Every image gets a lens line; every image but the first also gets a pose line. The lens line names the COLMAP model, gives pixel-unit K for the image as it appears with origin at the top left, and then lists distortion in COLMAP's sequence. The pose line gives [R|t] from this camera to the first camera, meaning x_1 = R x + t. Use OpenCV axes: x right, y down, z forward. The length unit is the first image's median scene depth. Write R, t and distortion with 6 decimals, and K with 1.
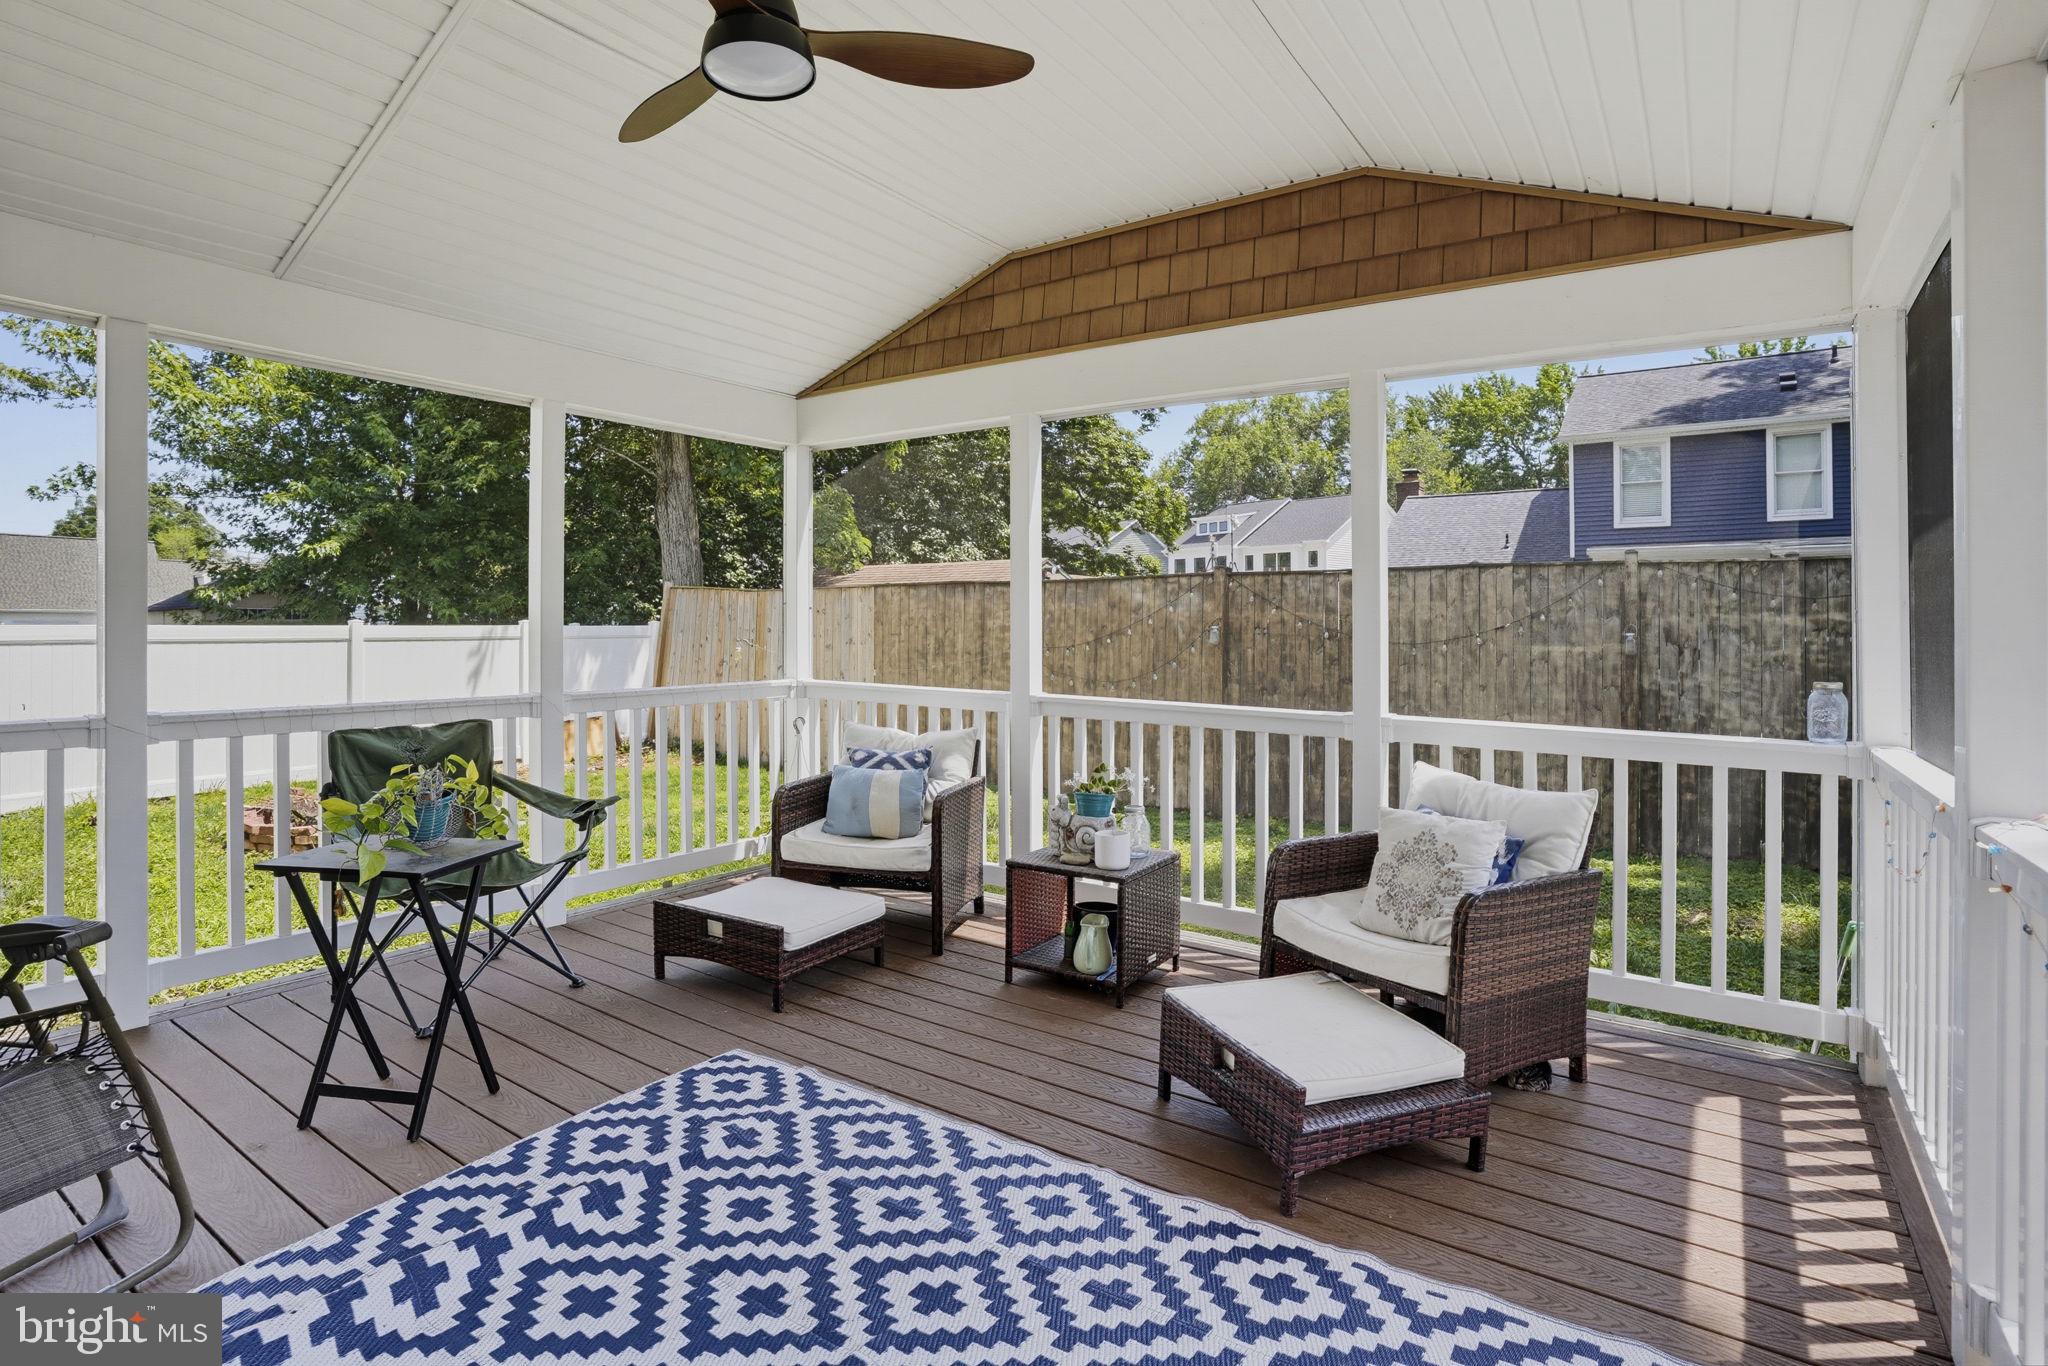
lens RADIAL K [[1006.7, 0, 1029.2], [0, 1006.7, 645.7], [0, 0, 1]] dist [-0.041421, 0.000078]
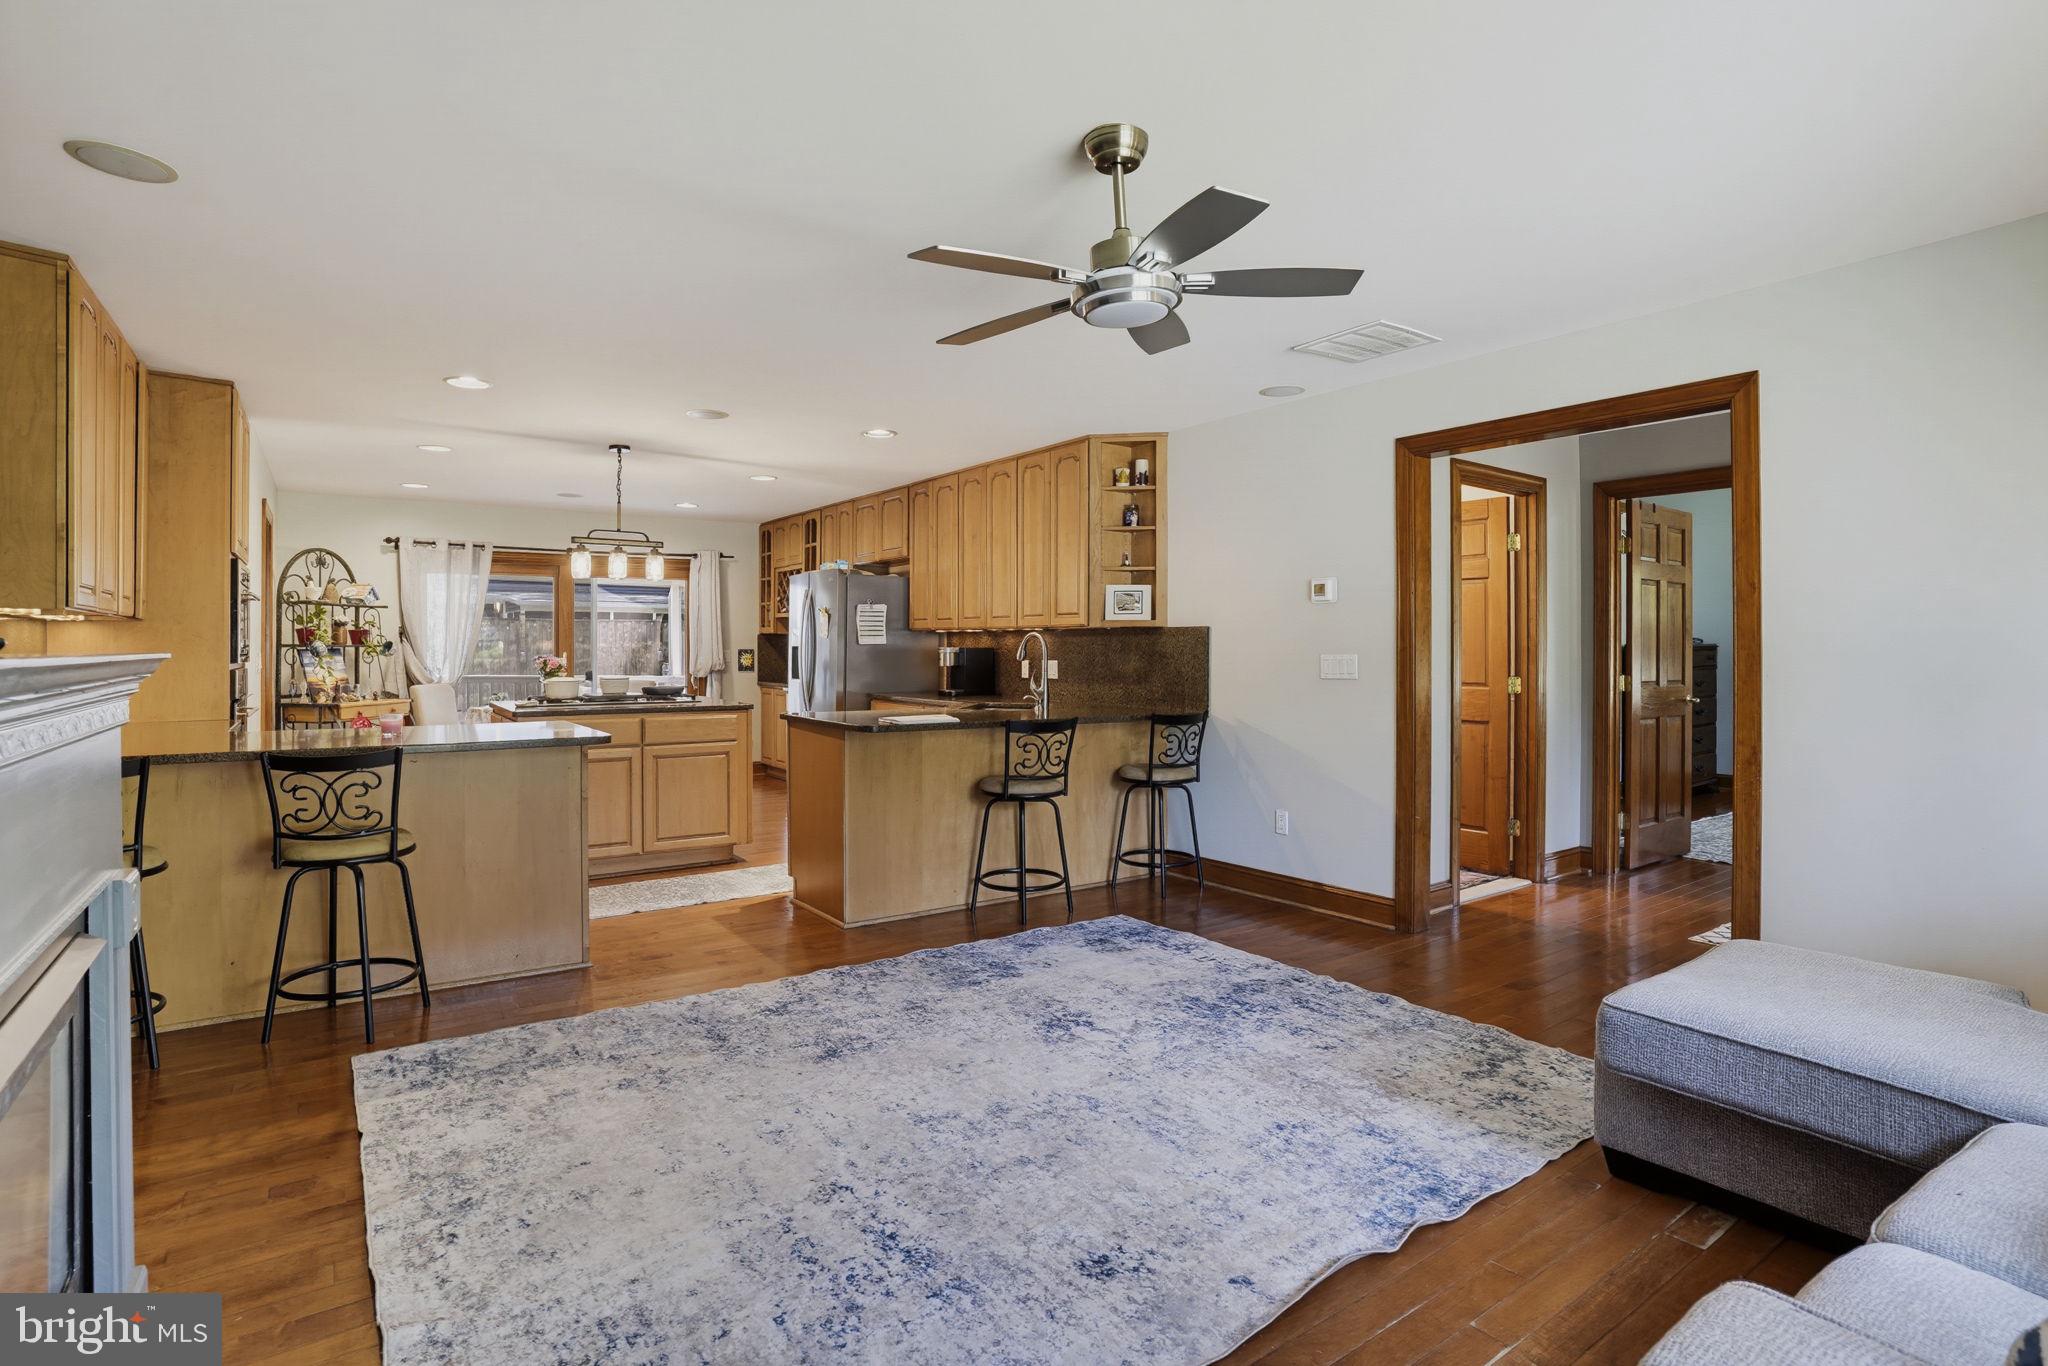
lens RADIAL K [[1016.9, 0, 1040.1], [0, 1016.9, 659.7], [0, 0, 1]] dist [-0.084209, 0.038223]
pose [[0.332254, -0.009224, 0.943145, -1.032950], [0.013625, 0.999895, 0.004979, 0.007880], [-0.943092, 0.011196, 0.332344, -0.752688]]
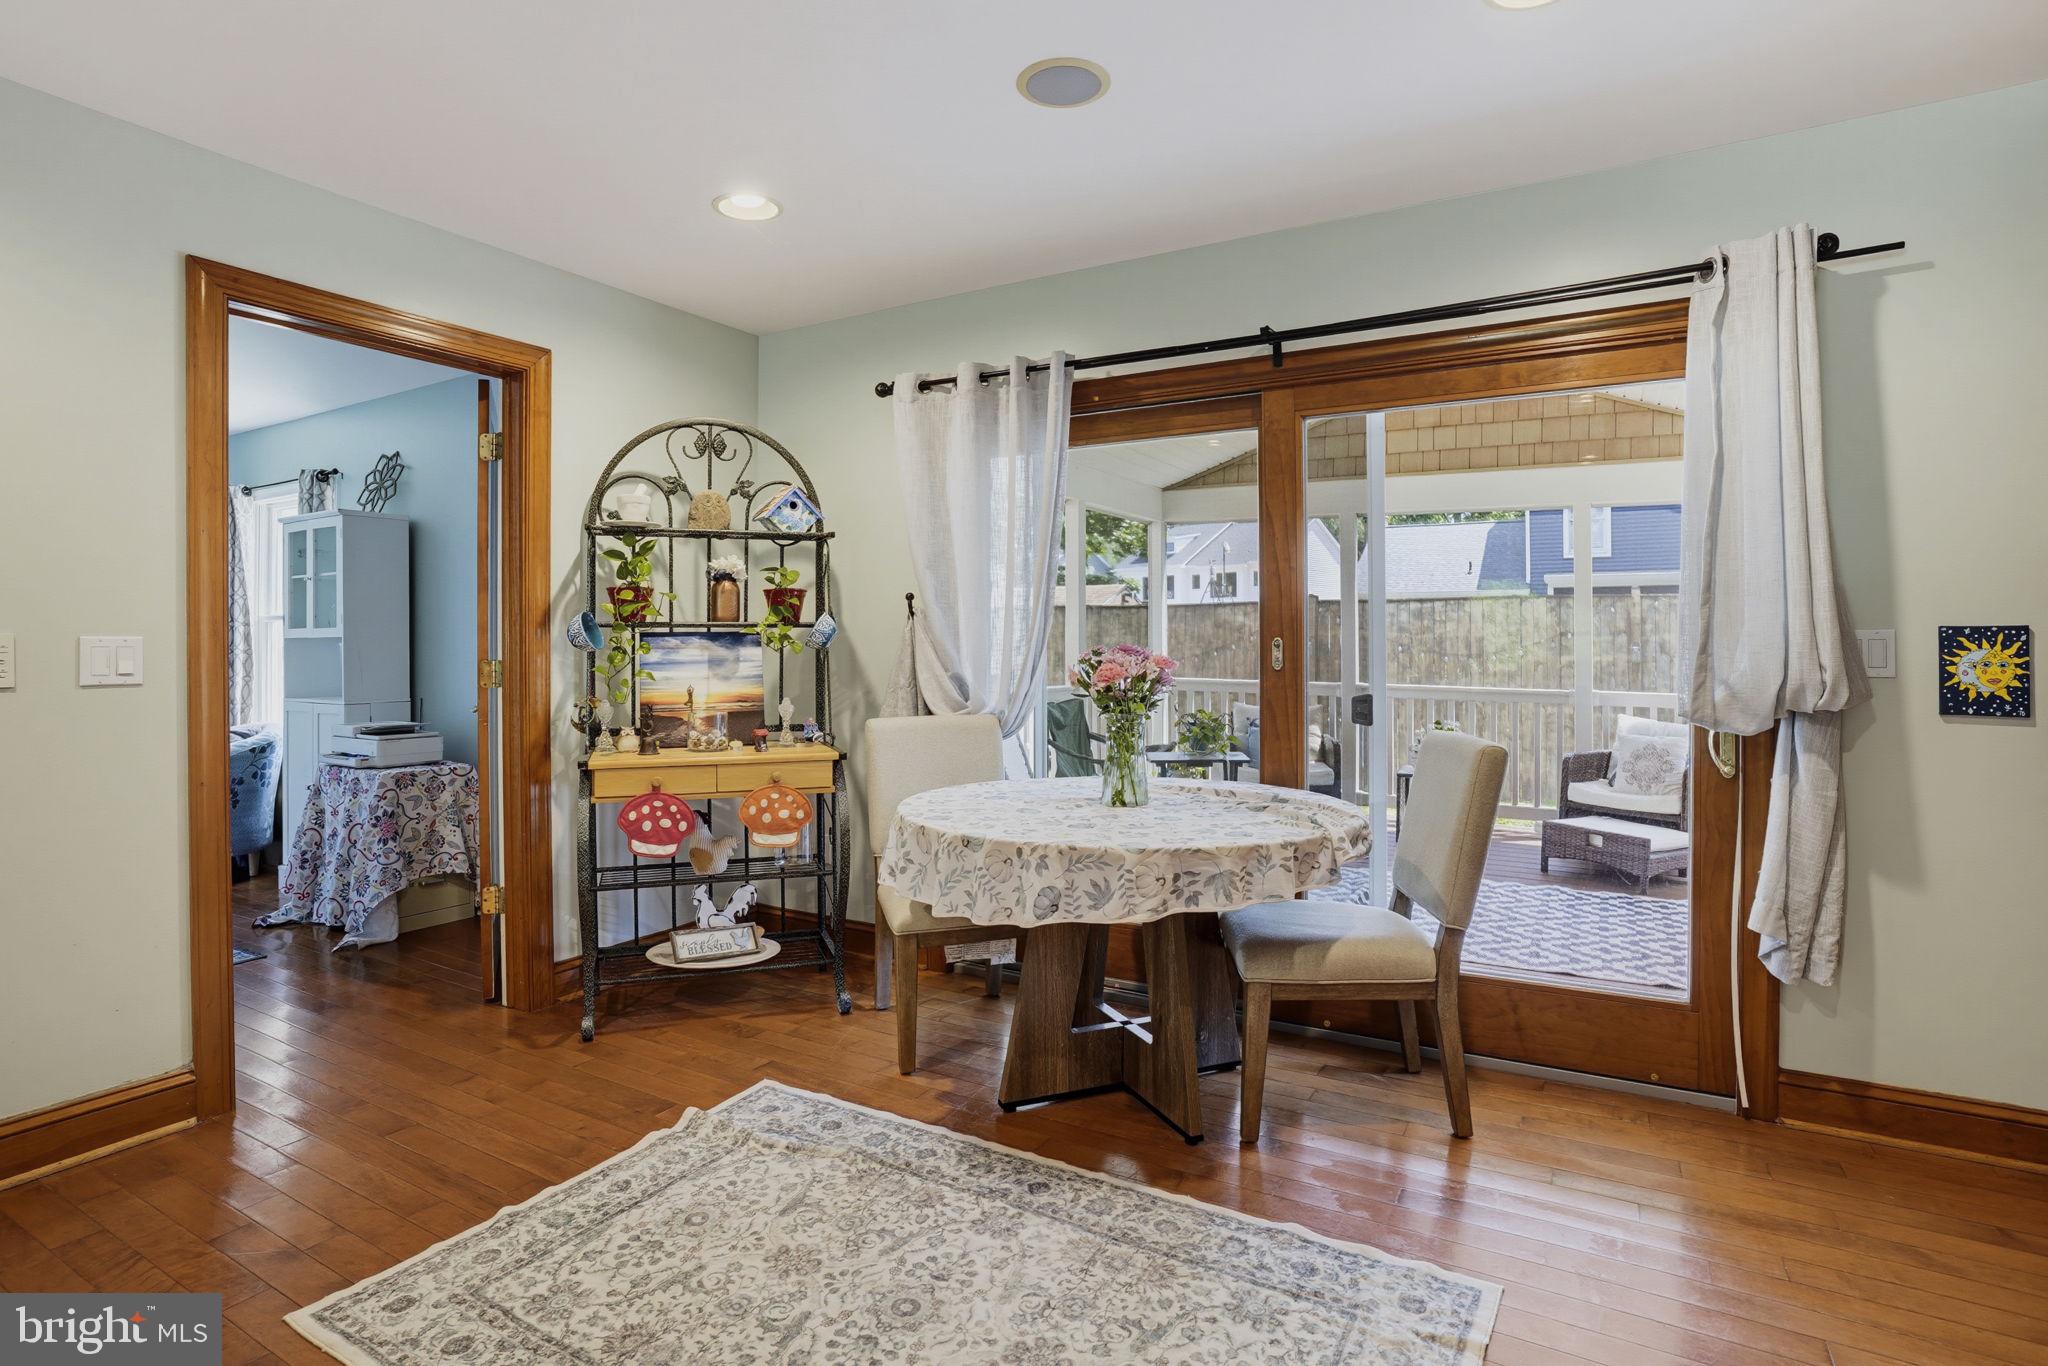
lens RADIAL K [[1006.7, 0, 1029.2], [0, 1006.7, 645.7], [0, 0, 1]] dist [-0.041421, 0.000078]
pose [[0.996775, -0.000429, 0.080243, -0.336107], [0.001744, 0.999865, -0.016319, 0.006524], [-0.080226, 0.016406, 0.996642, -0.295986]]
